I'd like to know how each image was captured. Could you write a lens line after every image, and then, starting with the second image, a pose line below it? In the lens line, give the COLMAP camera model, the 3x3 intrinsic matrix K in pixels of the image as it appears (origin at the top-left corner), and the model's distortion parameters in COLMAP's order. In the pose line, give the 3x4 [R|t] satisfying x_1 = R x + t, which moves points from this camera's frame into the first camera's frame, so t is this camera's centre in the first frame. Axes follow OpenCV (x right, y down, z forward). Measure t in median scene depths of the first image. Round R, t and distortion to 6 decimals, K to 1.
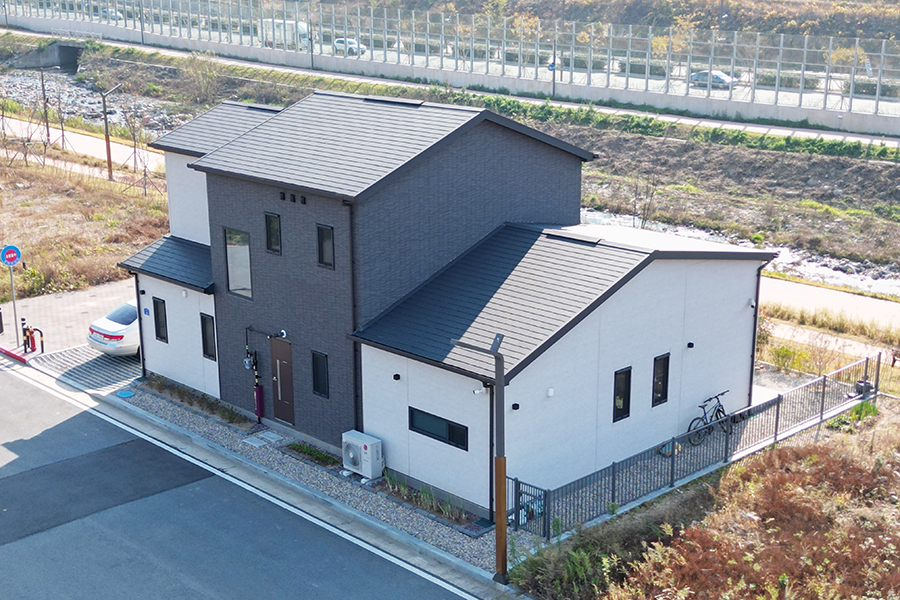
lens RADIAL K [[1215.4, 0, 414.2], [0, 1215.4, 396.5], [0, 0, 1]] dist [0.005220, 0.007618]
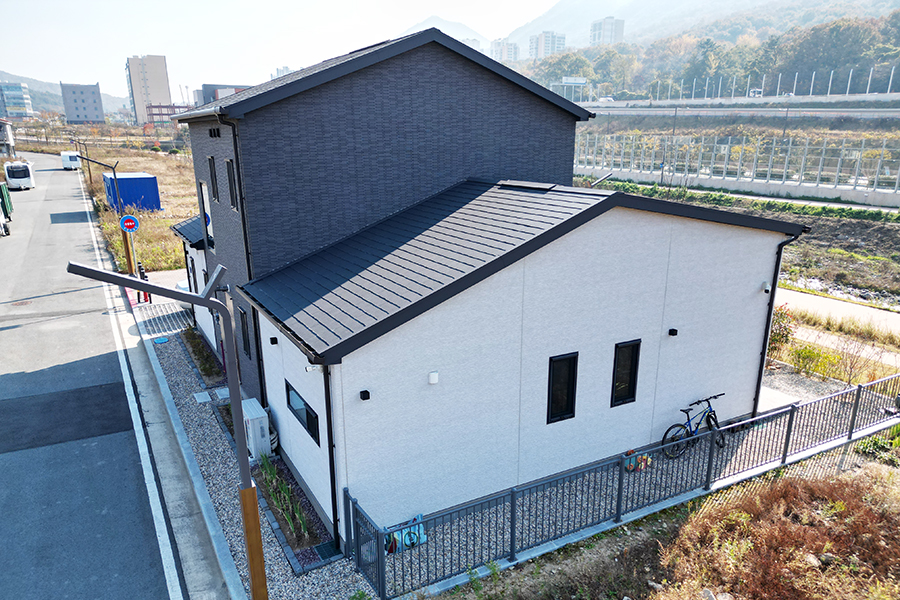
lens RADIAL K [[616.7, 0, 450.0], [0, 616.7, 352.4], [0, 0, 1]] dist [0.050119, -0.053584]
pose [[0.970926, 0.084775, -0.223868, 0.152810], [-0.086604, 0.996241, 0.001653, -0.014967], [0.223166, 0.017783, 0.974618, 0.495963]]
